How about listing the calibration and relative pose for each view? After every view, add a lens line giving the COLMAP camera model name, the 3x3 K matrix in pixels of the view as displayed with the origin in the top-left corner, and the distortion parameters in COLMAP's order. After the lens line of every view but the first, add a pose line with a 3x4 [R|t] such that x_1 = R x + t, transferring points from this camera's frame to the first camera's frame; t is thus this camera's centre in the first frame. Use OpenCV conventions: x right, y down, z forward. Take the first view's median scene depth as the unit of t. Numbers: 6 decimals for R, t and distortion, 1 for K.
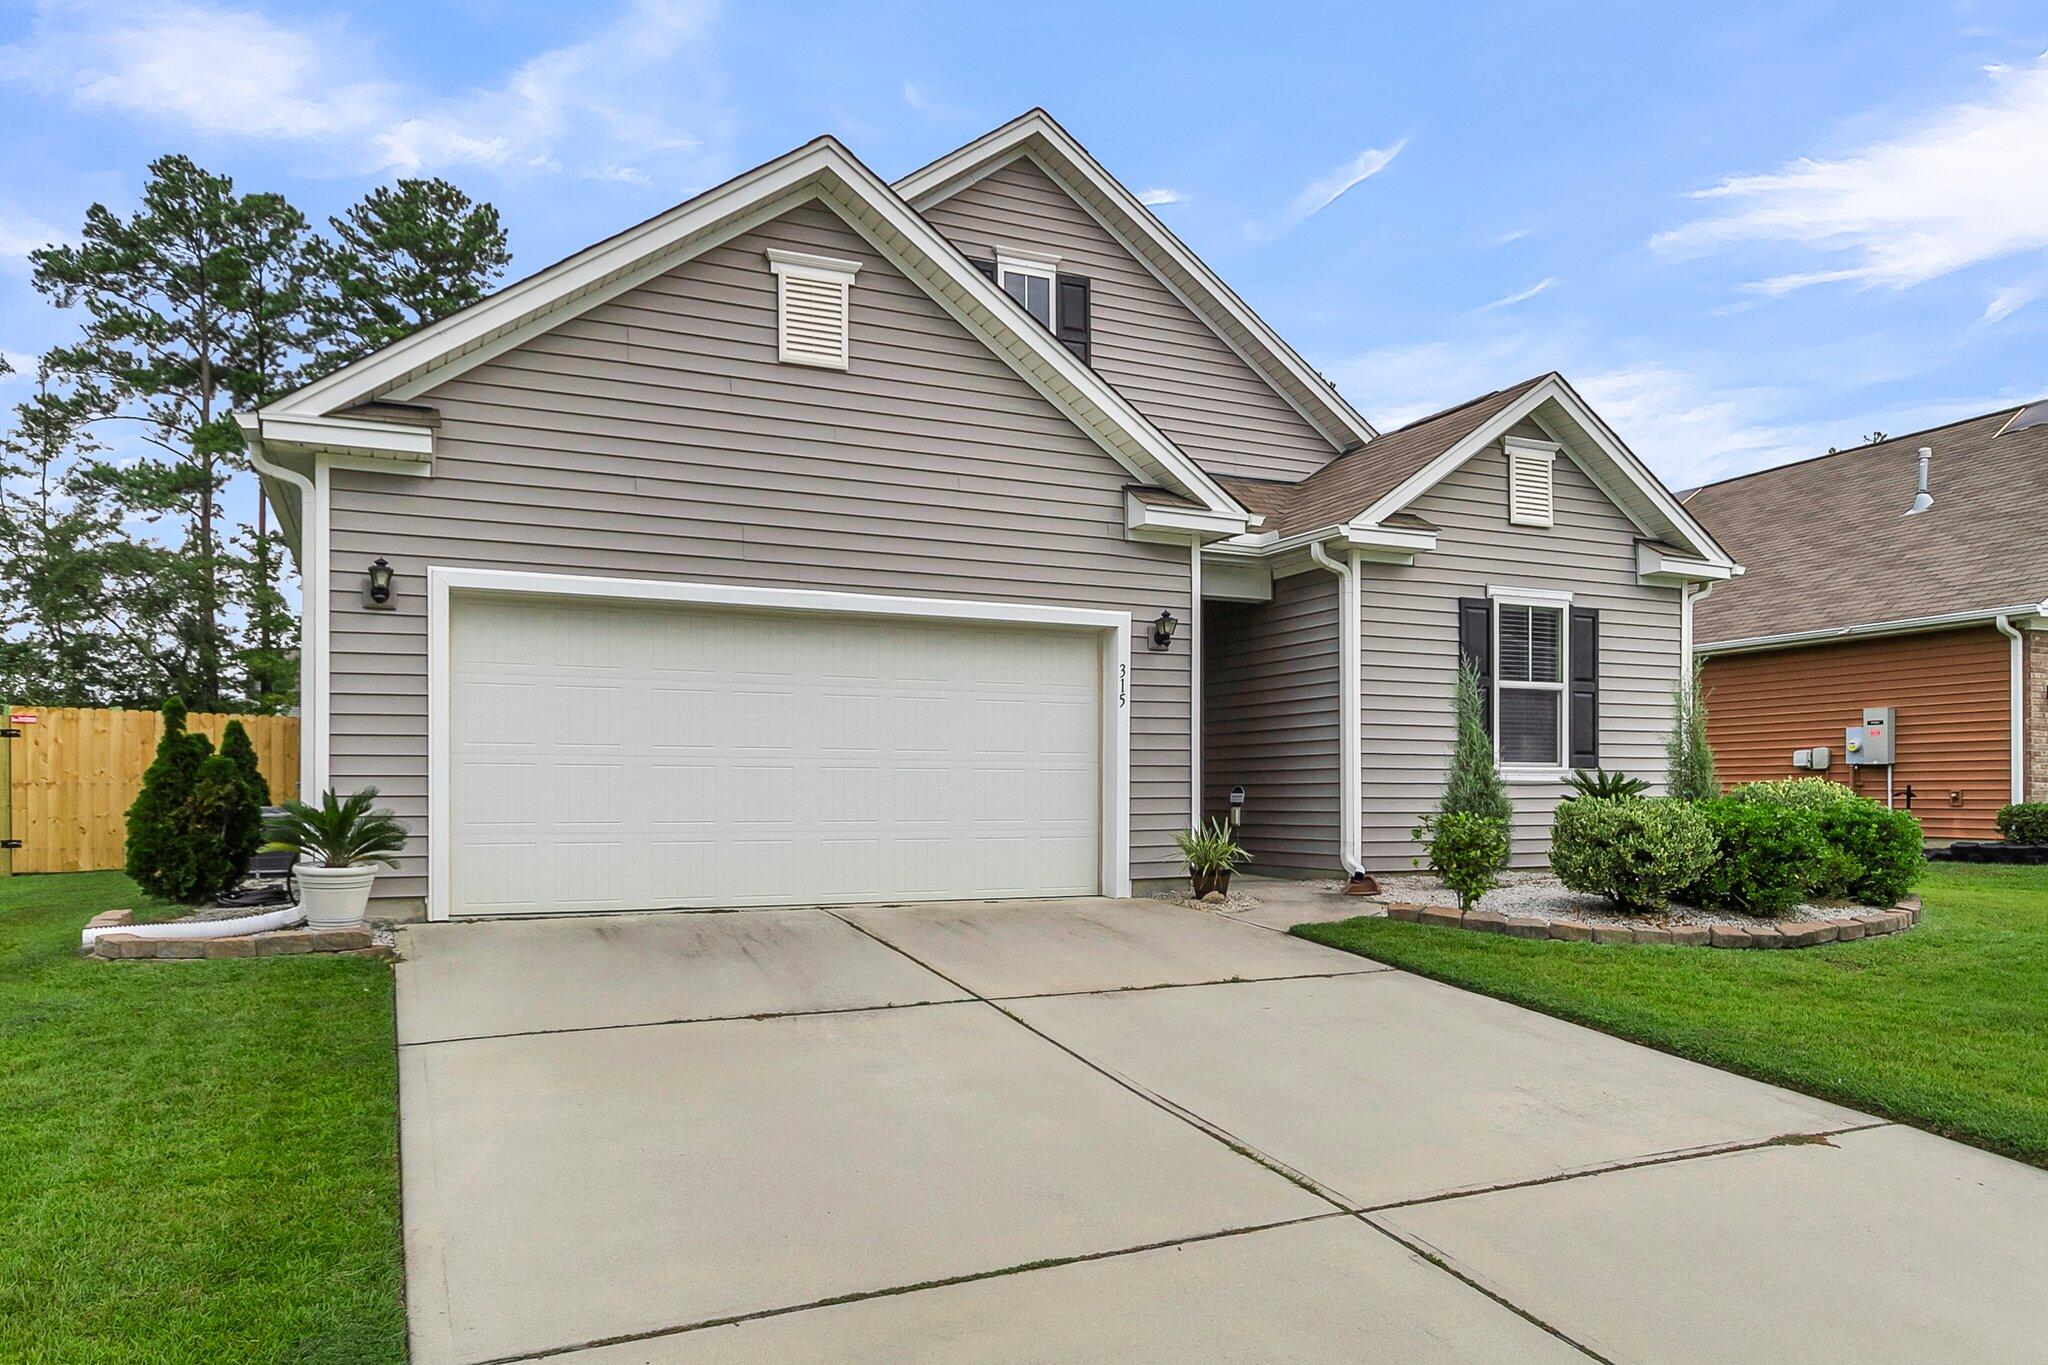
lens RADIAL K [[1327.1, 0, 1055.2], [0, 1327.1, 786.4], [0, 0, 1]] dist [-0.000005, -0.000578]
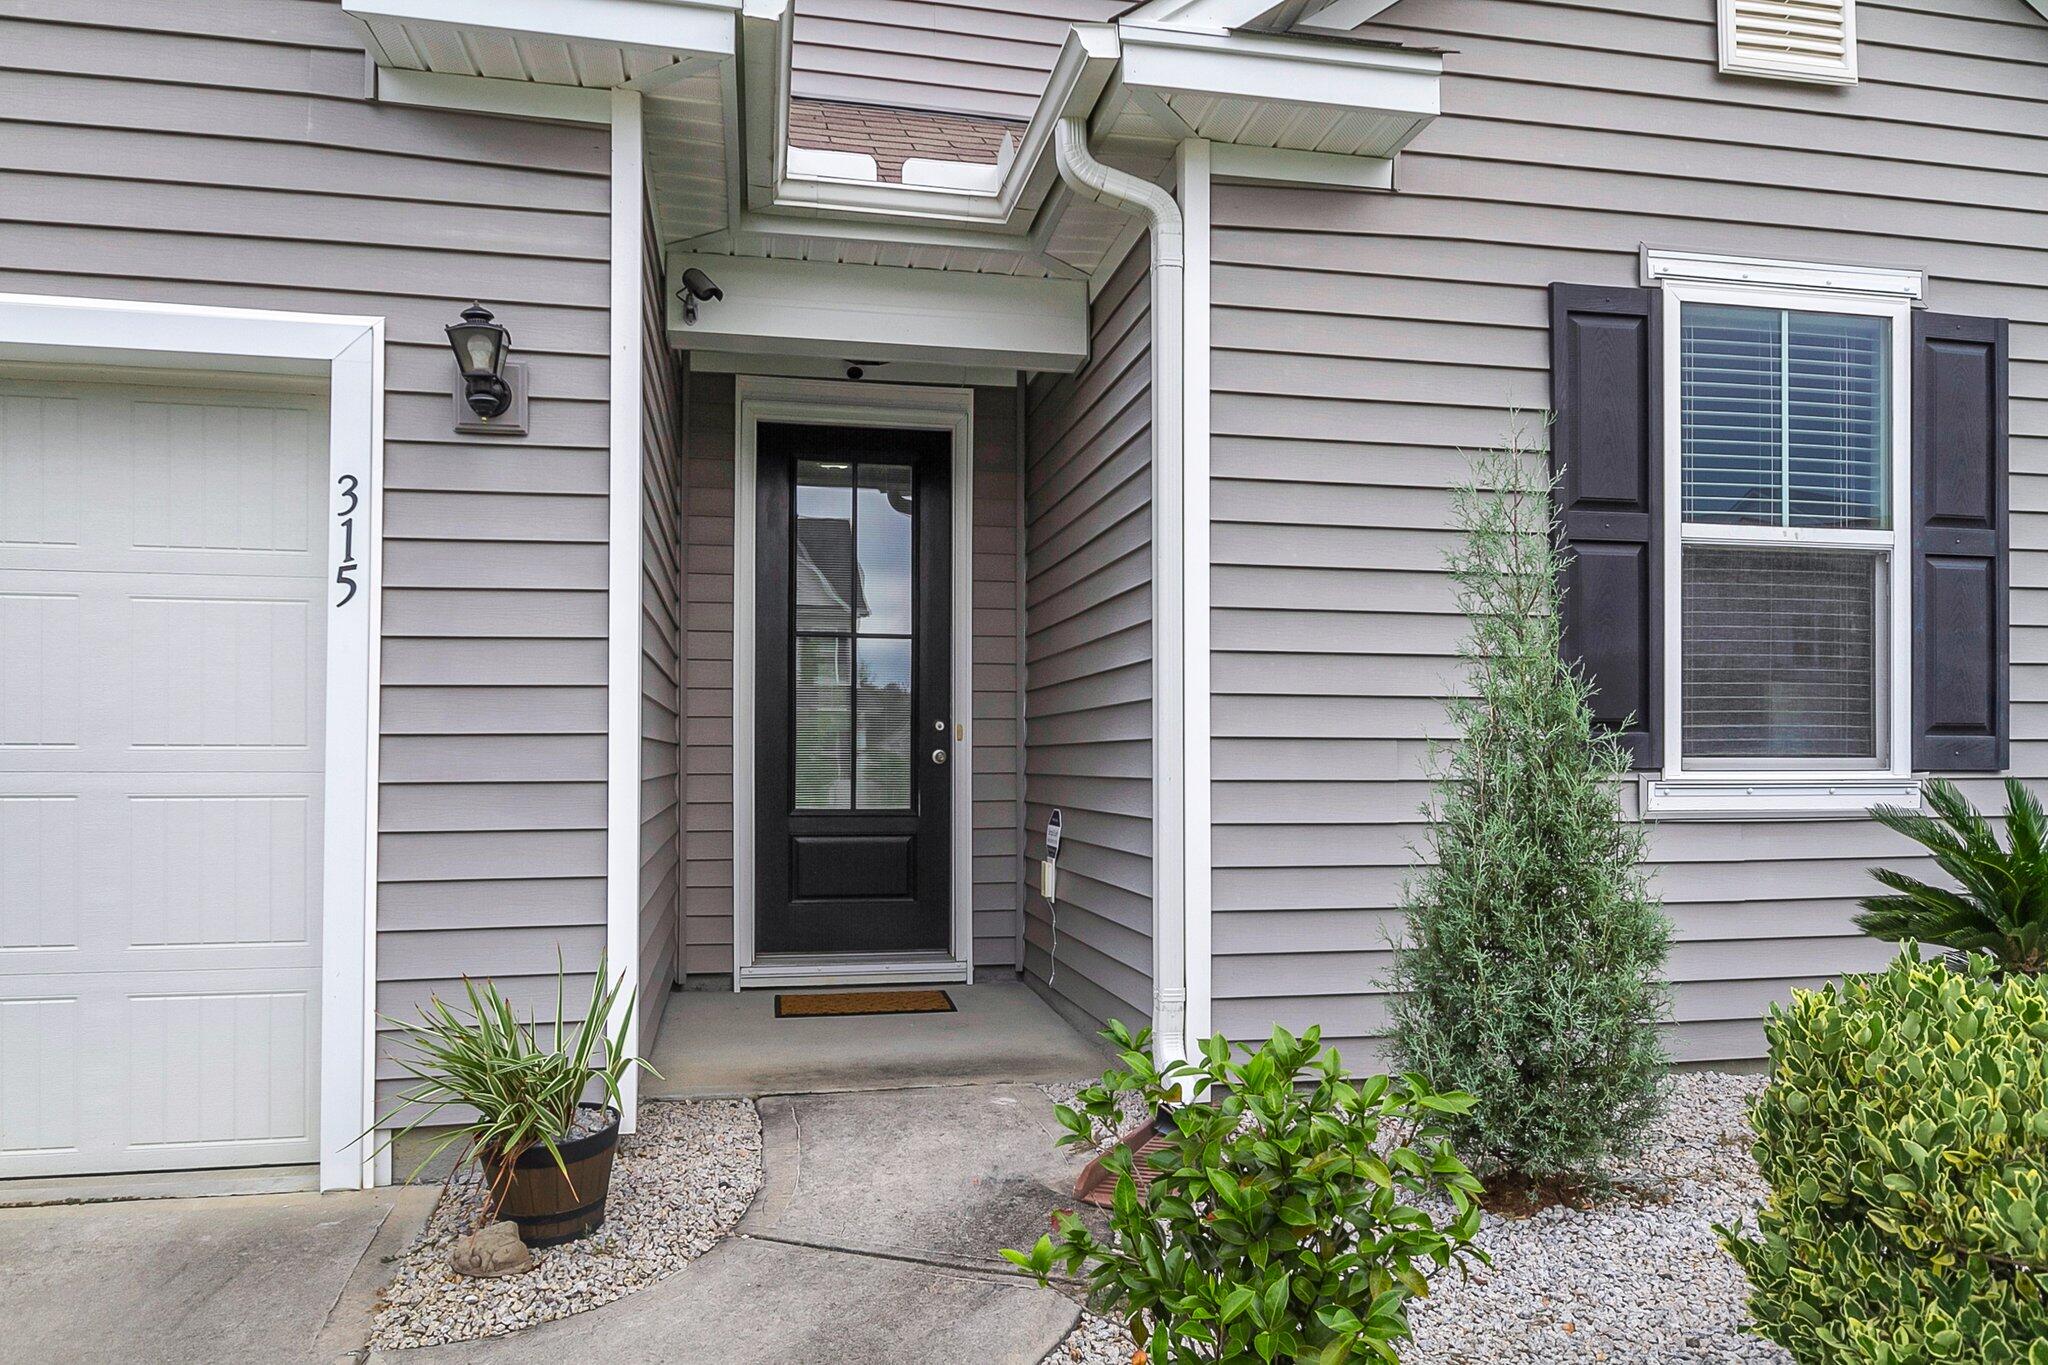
lens RADIAL K [[1352.5, 0, 1034.4], [0, 1352.5, 748.5], [0, 0, 1]] dist [-0.002885, -0.002522]
pose [[0.971758, -0.001808, -0.235975, 0.262009], [0.001329, 0.999997, -0.002191, -0.021041], [0.235978, 0.001815, 0.971757, 0.637751]]
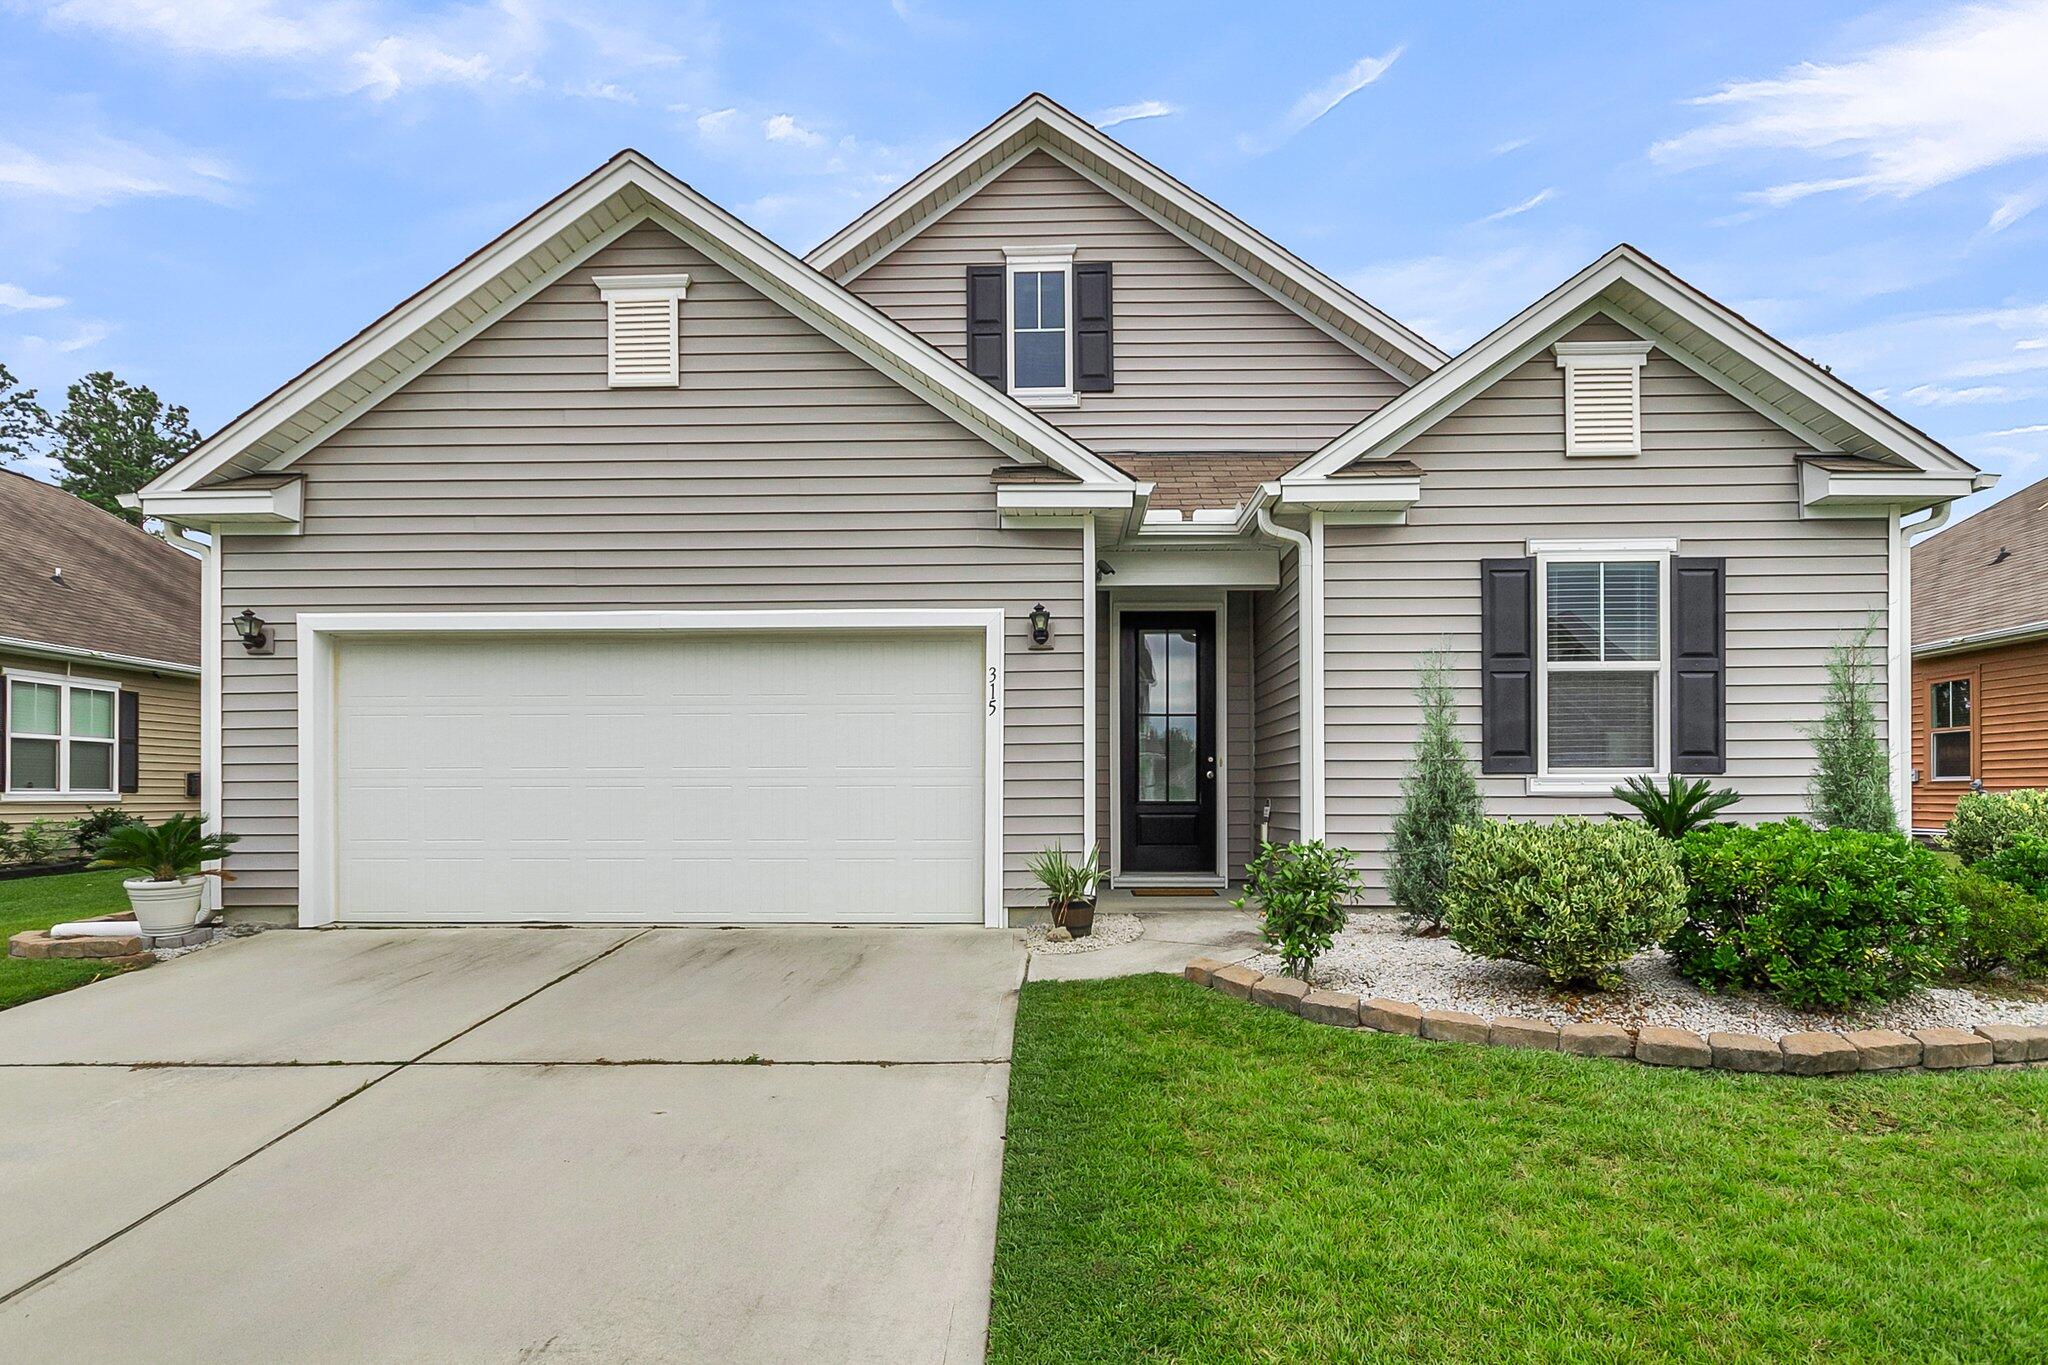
lens RADIAL K [[1085.4, 0, 1052.3], [0, 1085.4, 791.8], [0, 0, 1]] dist [0.001560, 0.001131]
pose [[0.899540, -0.005237, -0.436808, 0.363097], [0.007057, 0.999972, 0.002545, -0.008404], [0.436782, -0.005372, 0.899551, 0.317020]]
